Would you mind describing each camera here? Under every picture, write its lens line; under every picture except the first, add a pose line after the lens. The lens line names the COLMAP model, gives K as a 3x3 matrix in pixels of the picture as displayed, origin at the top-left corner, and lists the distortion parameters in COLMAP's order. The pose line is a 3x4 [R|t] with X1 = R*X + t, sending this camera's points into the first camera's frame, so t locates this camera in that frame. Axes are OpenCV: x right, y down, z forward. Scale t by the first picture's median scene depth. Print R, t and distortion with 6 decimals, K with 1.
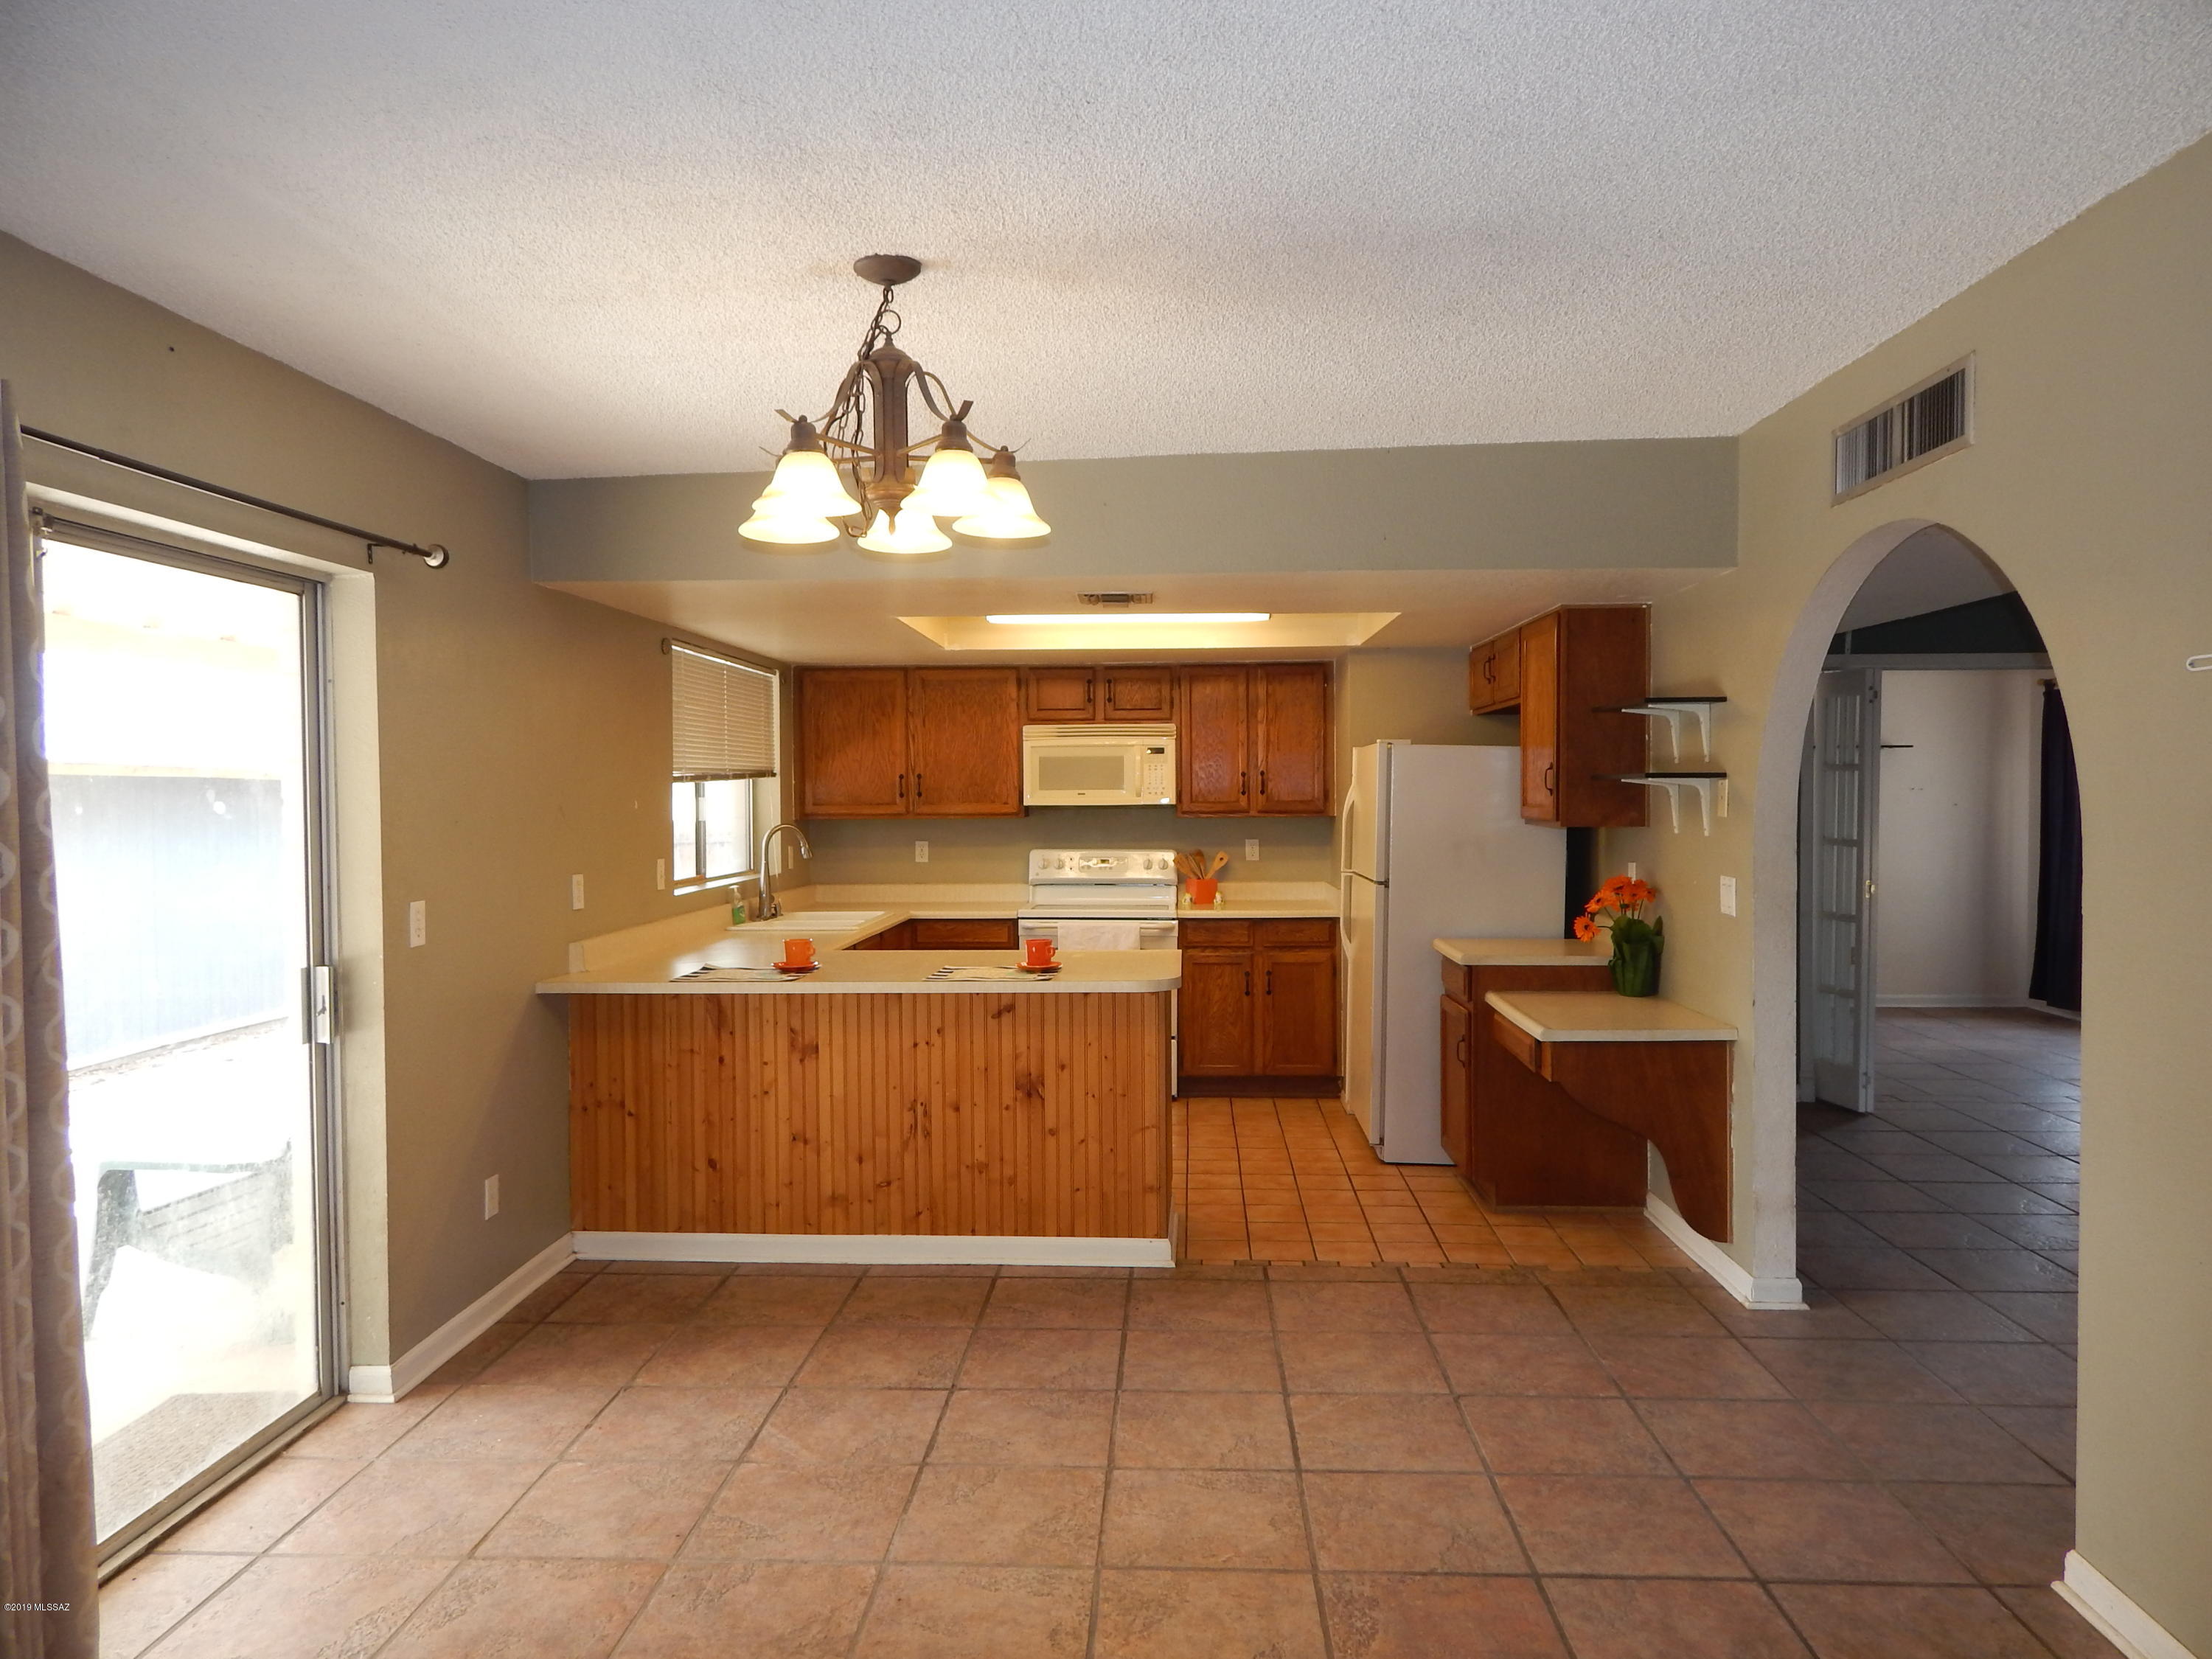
lens RADIAL K [[1468.2, 0, 1111.6], [0, 1468.2, 818.9], [0, 0, 1]] dist [0.014846, -0.011524]
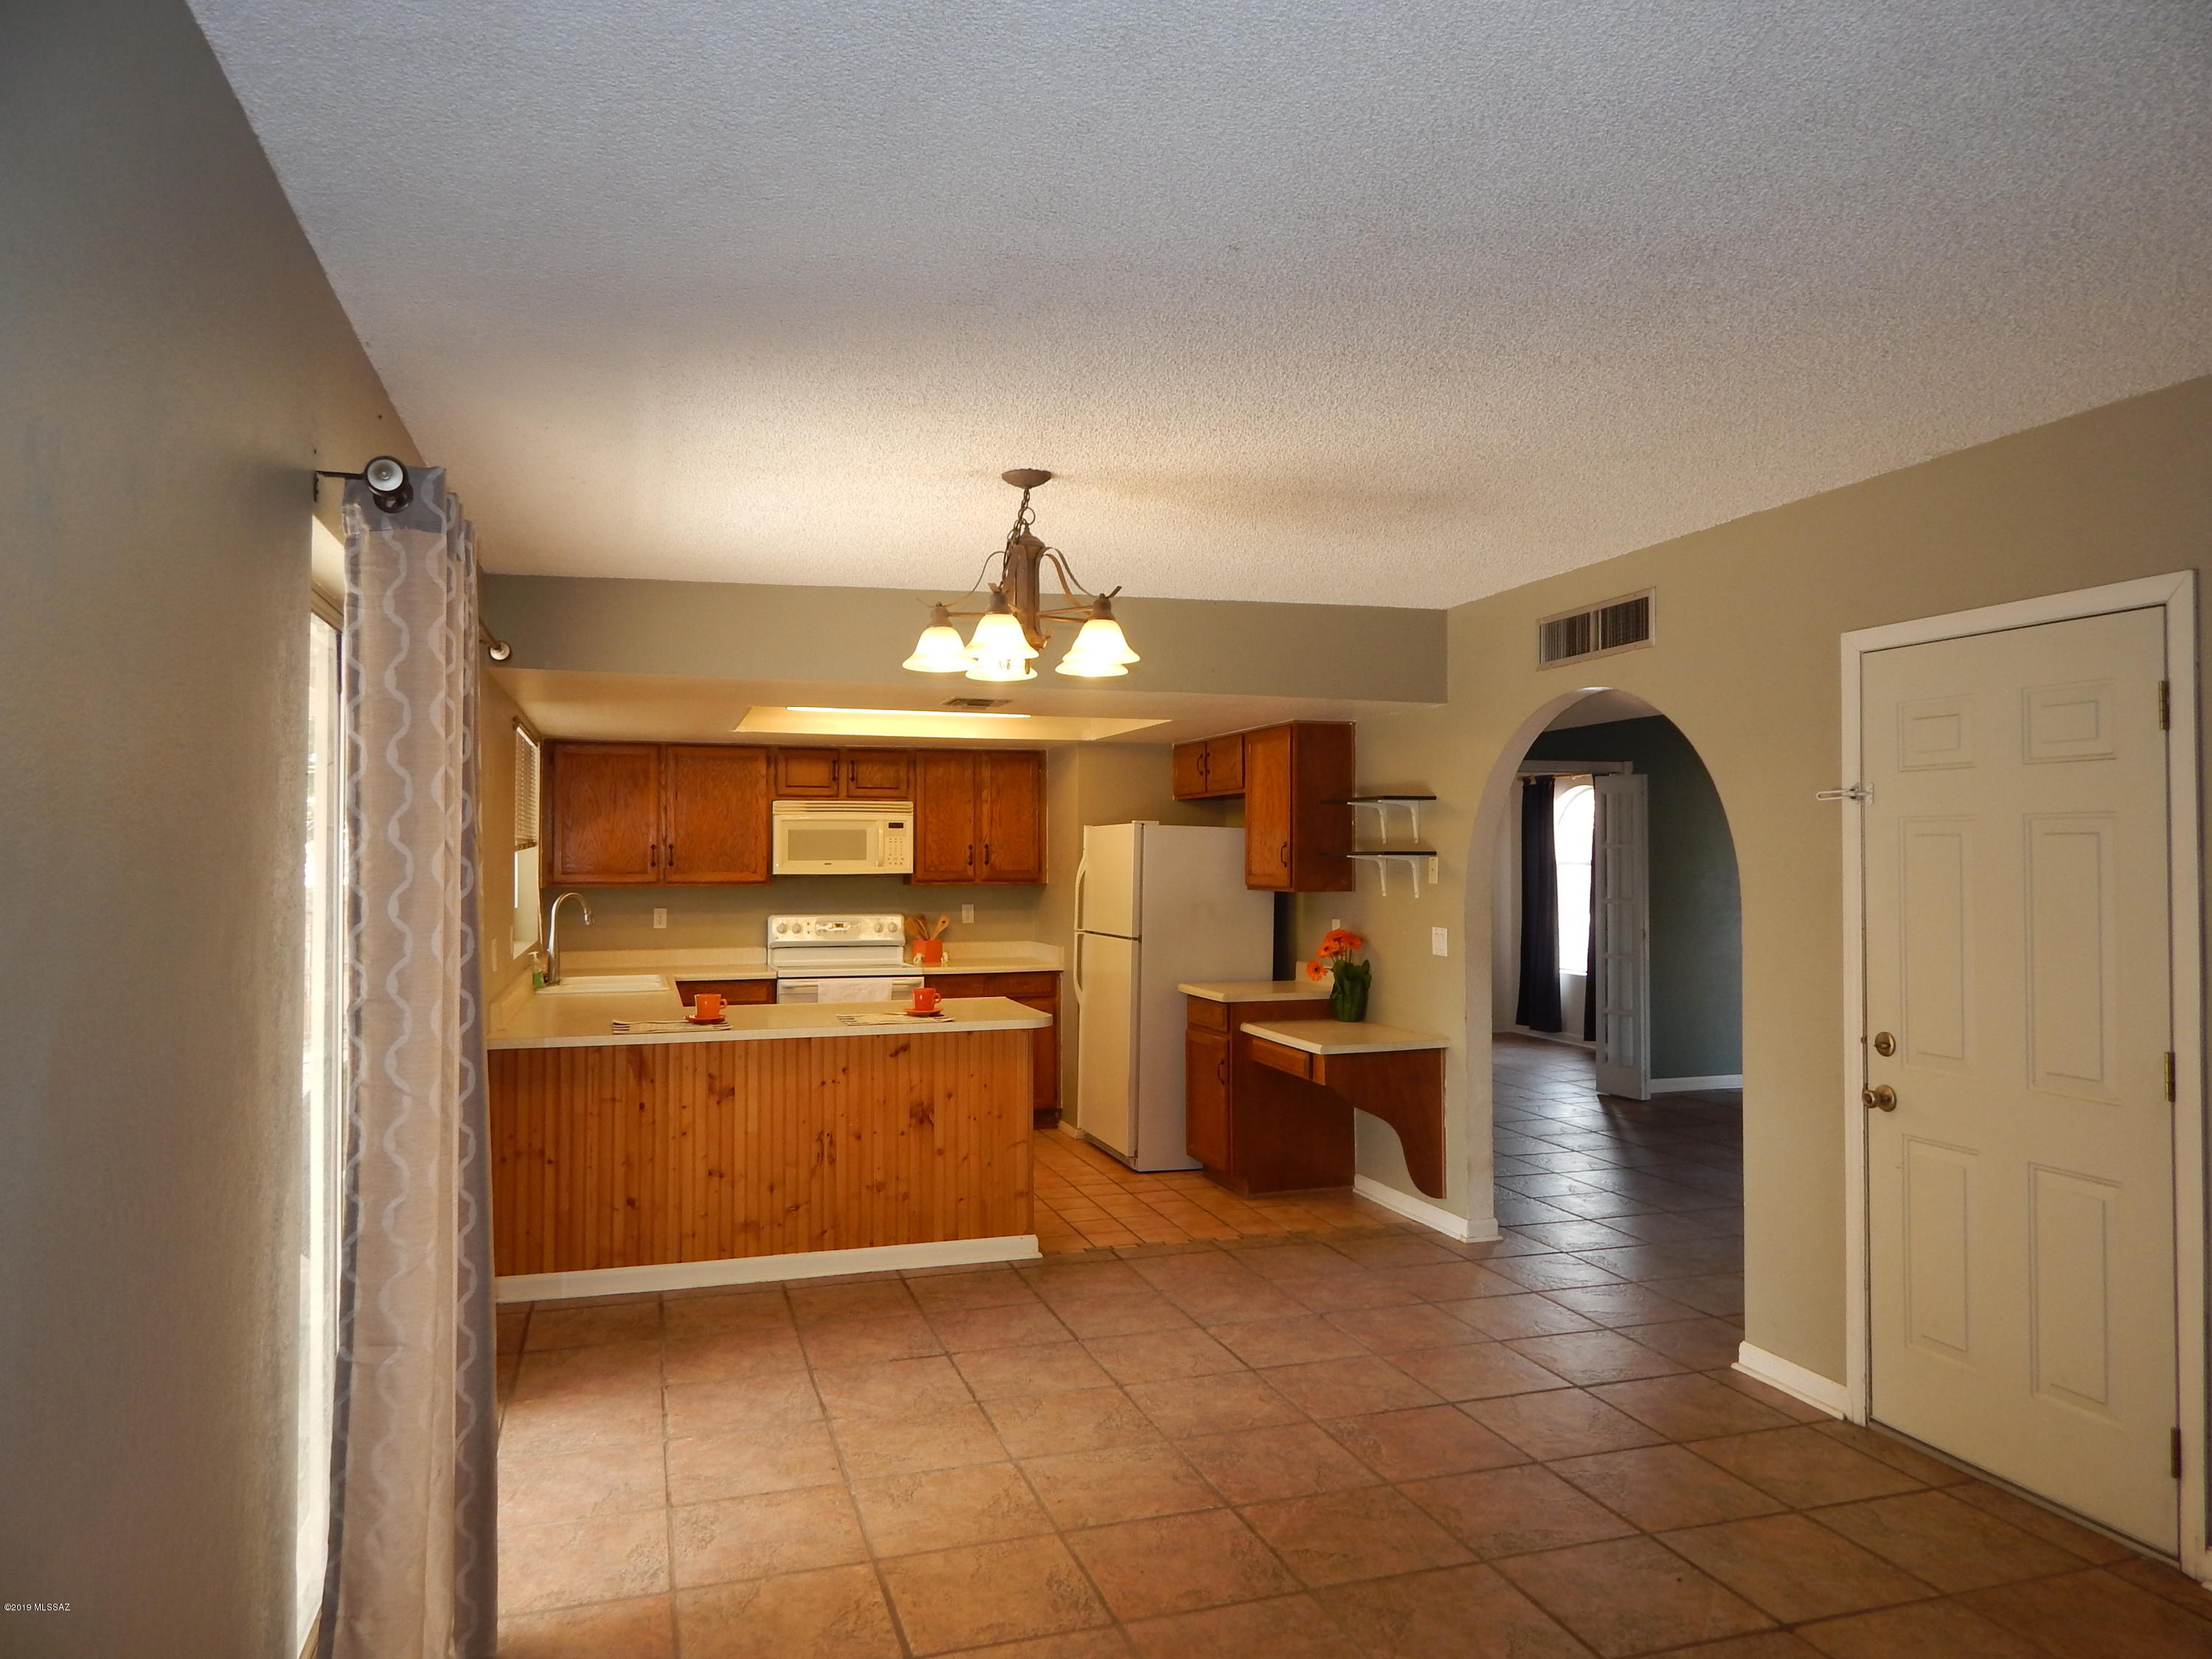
lens RADIAL K [[1468.2, 0, 1115.7], [0, 1468.2, 813.7], [0, 0, 1]] dist [0.014846, -0.011524]
pose [[0.935076, 0.015818, 0.354094, -0.327876], [0.002000, 0.998752, -0.049898, 0.001274], [-0.354442, 0.047367, 0.933878, -0.163255]]
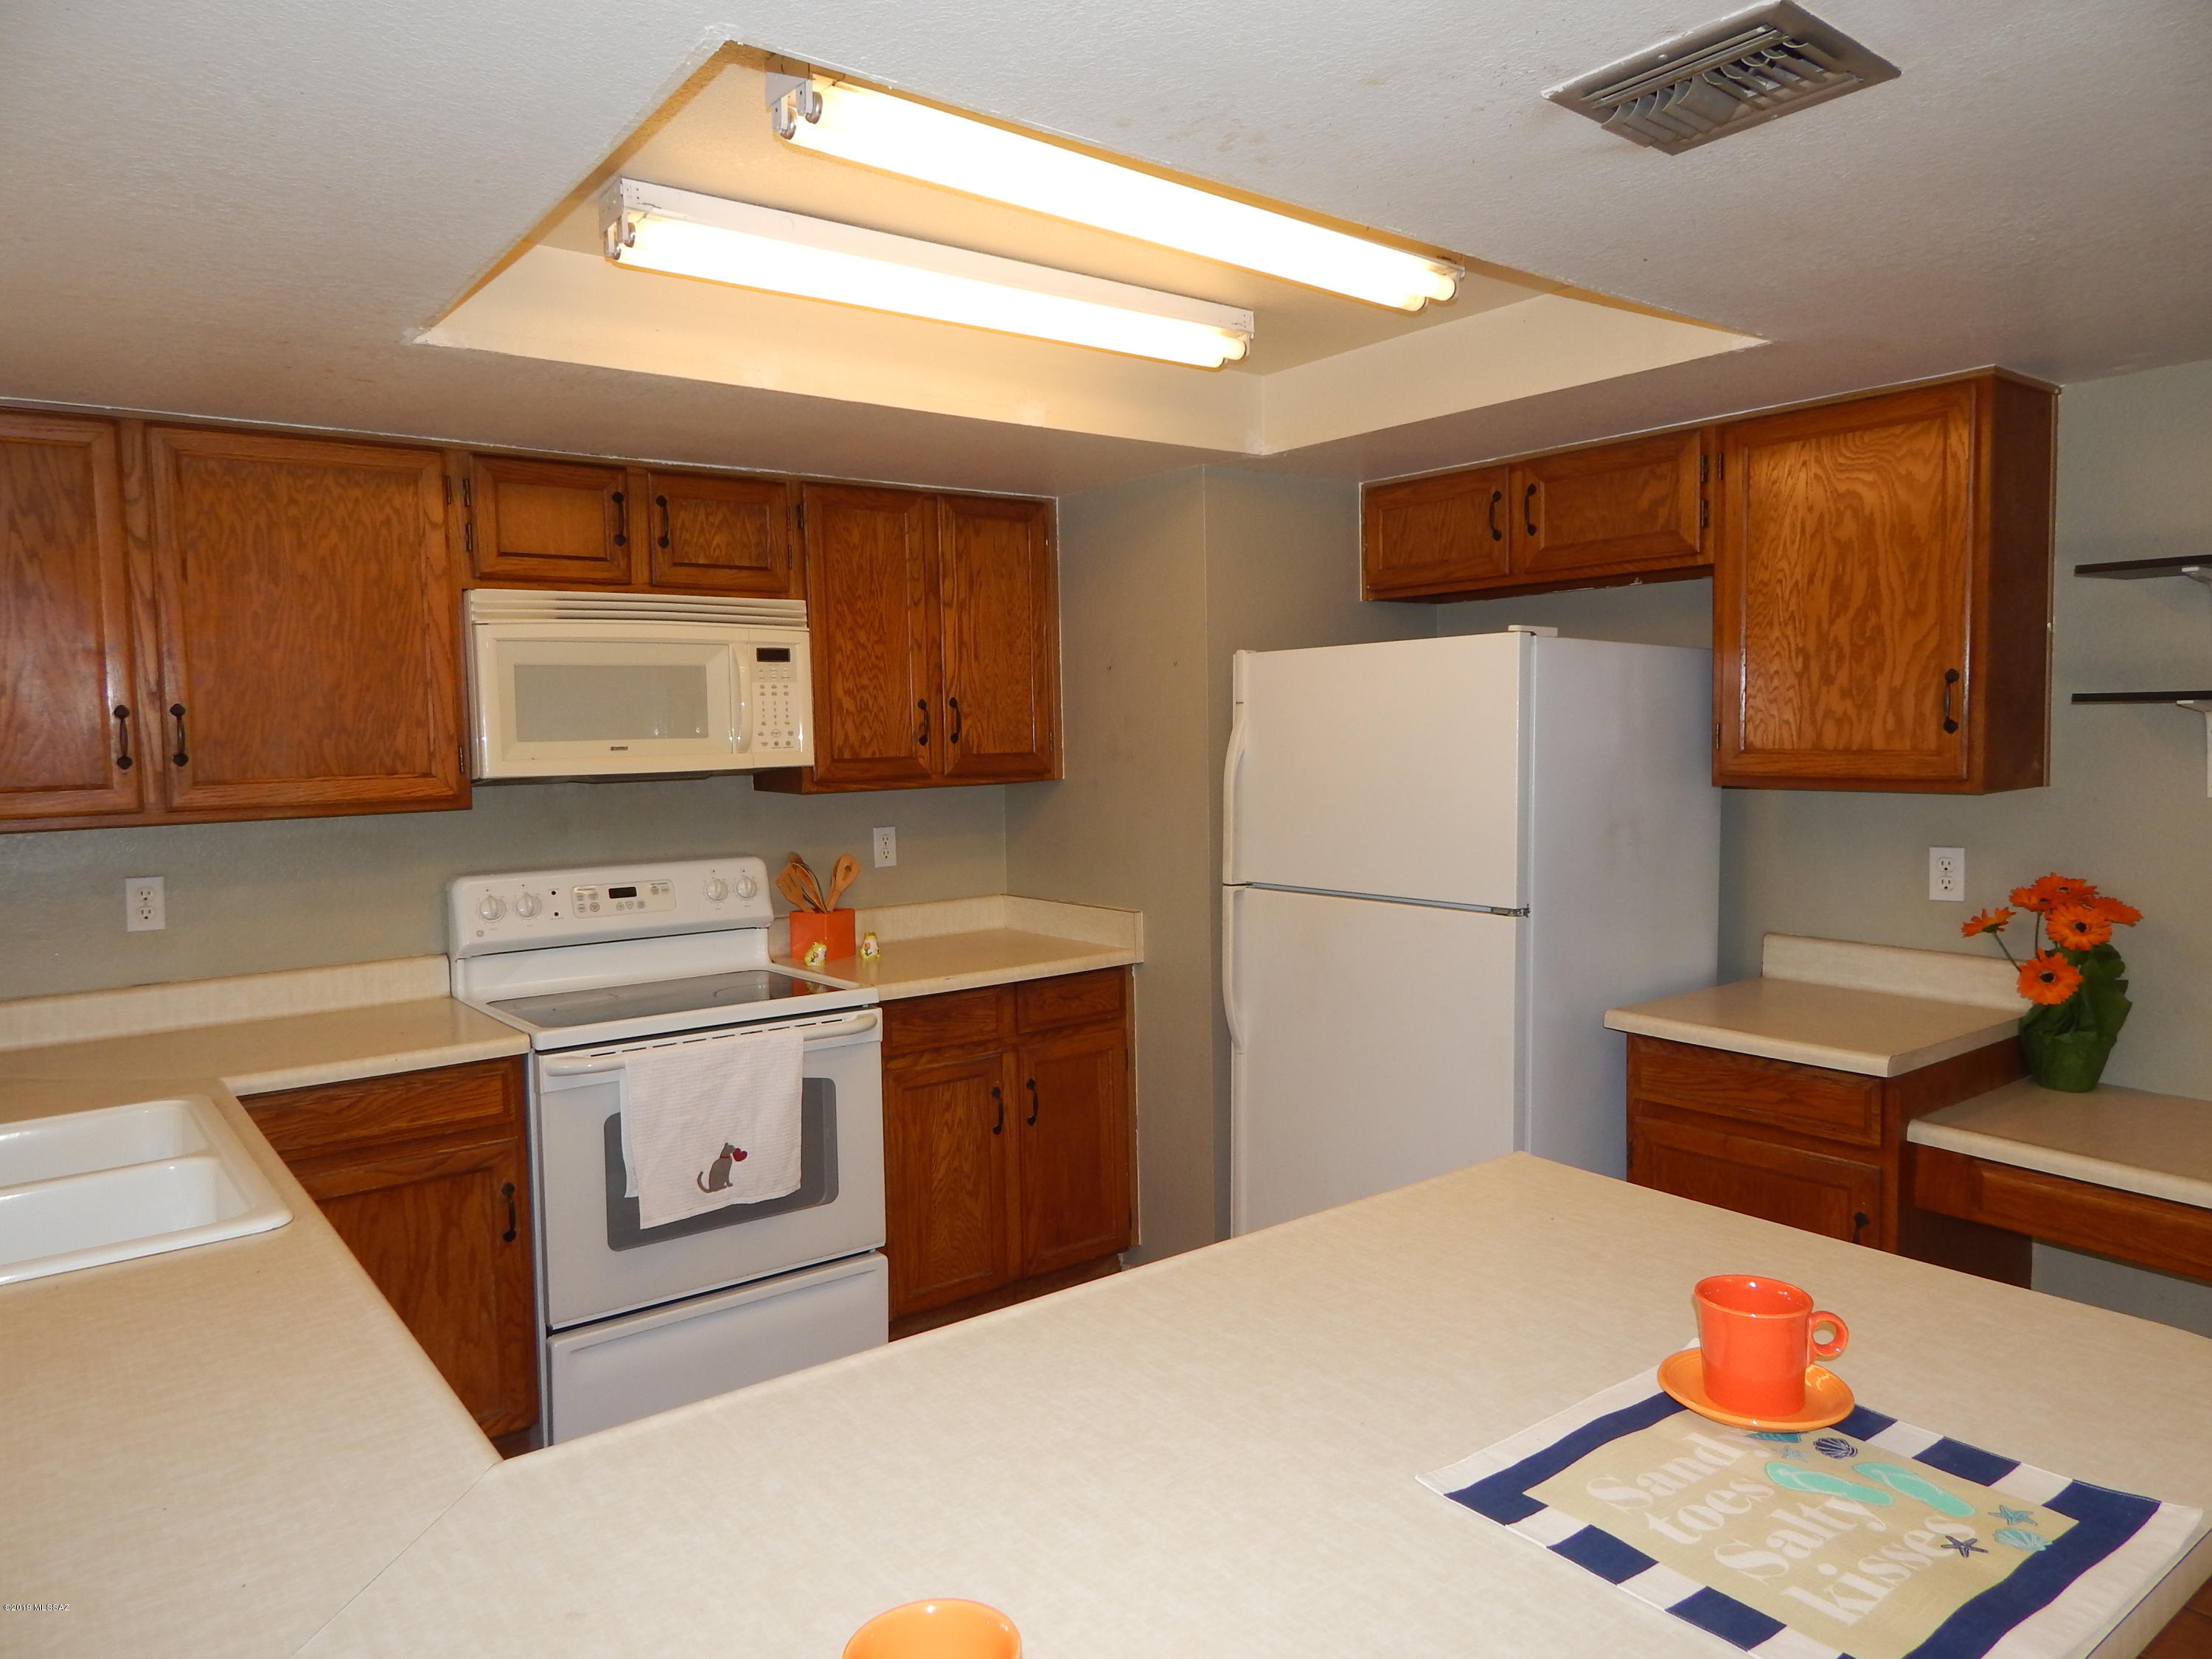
lens RADIAL K [[1468.2, 0, 1112.8], [0, 1468.2, 816.5], [0, 0, 1]] dist [0.014846, -0.011524]
pose [[0.763295, -0.049994, 0.644113, -0.306630], [0.026981, 0.998598, 0.045535, -0.019853], [-0.645487, -0.017378, 0.763574, 0.880272]]
